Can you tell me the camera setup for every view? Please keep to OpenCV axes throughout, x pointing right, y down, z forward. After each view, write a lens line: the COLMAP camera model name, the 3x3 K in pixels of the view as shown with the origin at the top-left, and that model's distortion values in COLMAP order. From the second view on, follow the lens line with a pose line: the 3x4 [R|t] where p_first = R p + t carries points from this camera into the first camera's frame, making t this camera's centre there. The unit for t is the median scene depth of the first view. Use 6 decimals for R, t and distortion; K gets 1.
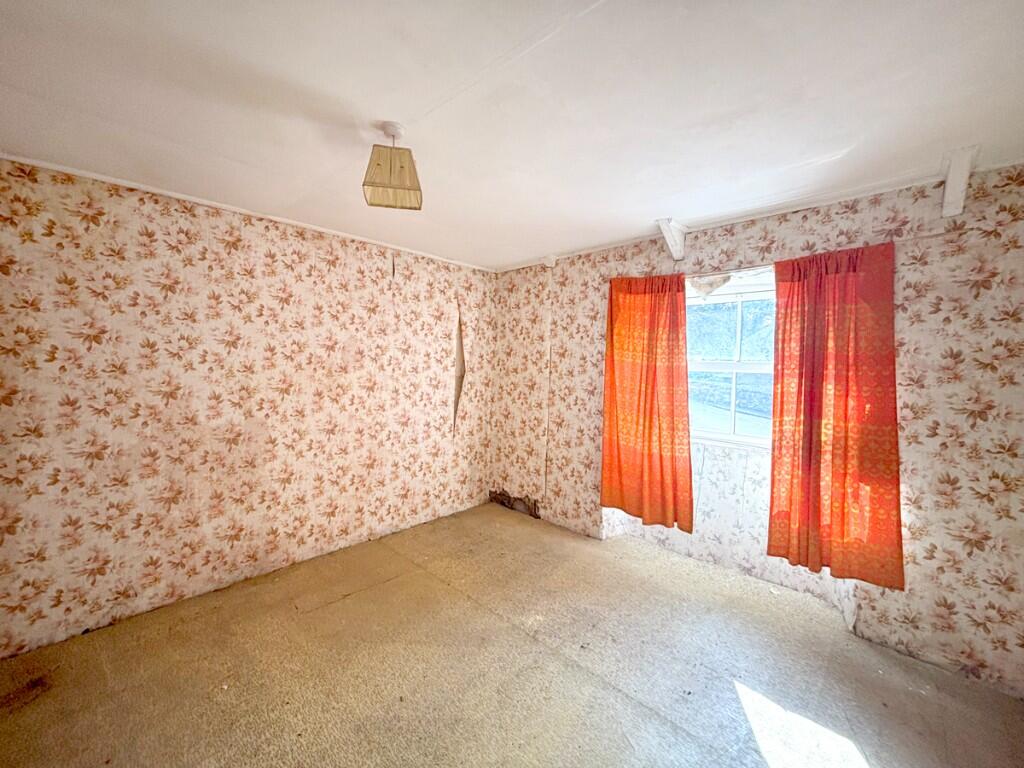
lens RADIAL K [[419.5, 0, 504.6], [0, 419.5, 381.5], [0, 0, 1]] dist [0.000619, 0.000833]
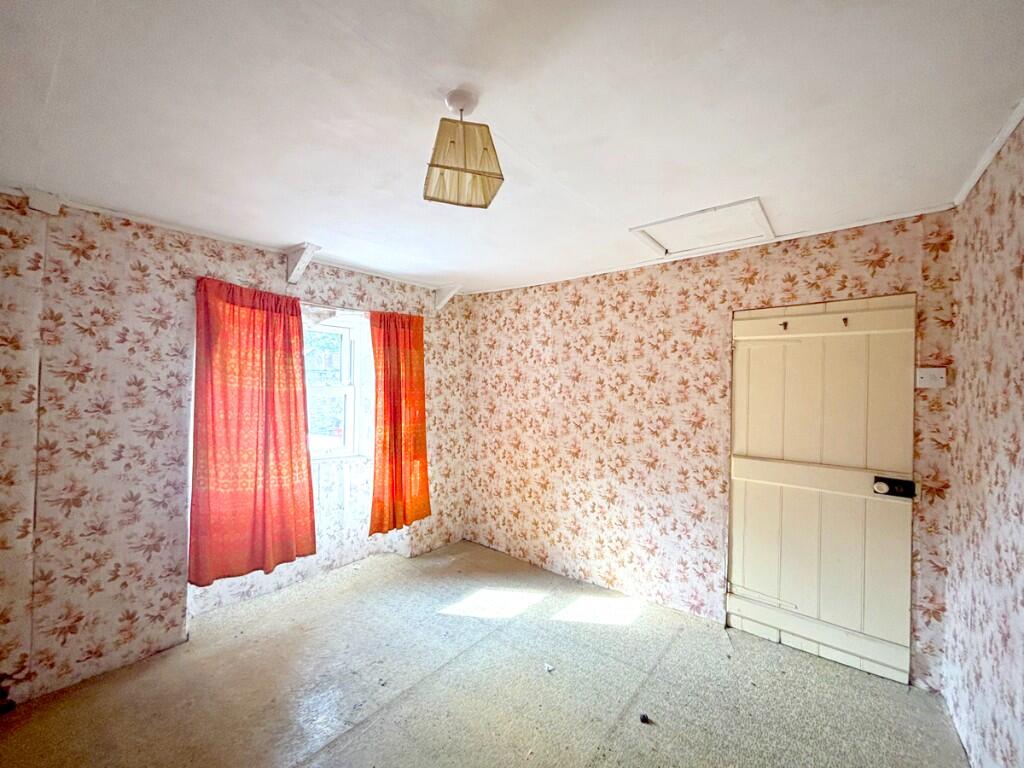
lens RADIAL K [[419.5, 0, 513.6], [0, 419.5, 384.1], [0, 0, 1]] dist [0.000619, 0.000833]
pose [[-0.102531, -0.006248, 0.994710, -0.658070], [0.048333, 0.998768, 0.011255, -0.041952], [-0.993555, 0.049232, -0.102103, 0.636274]]
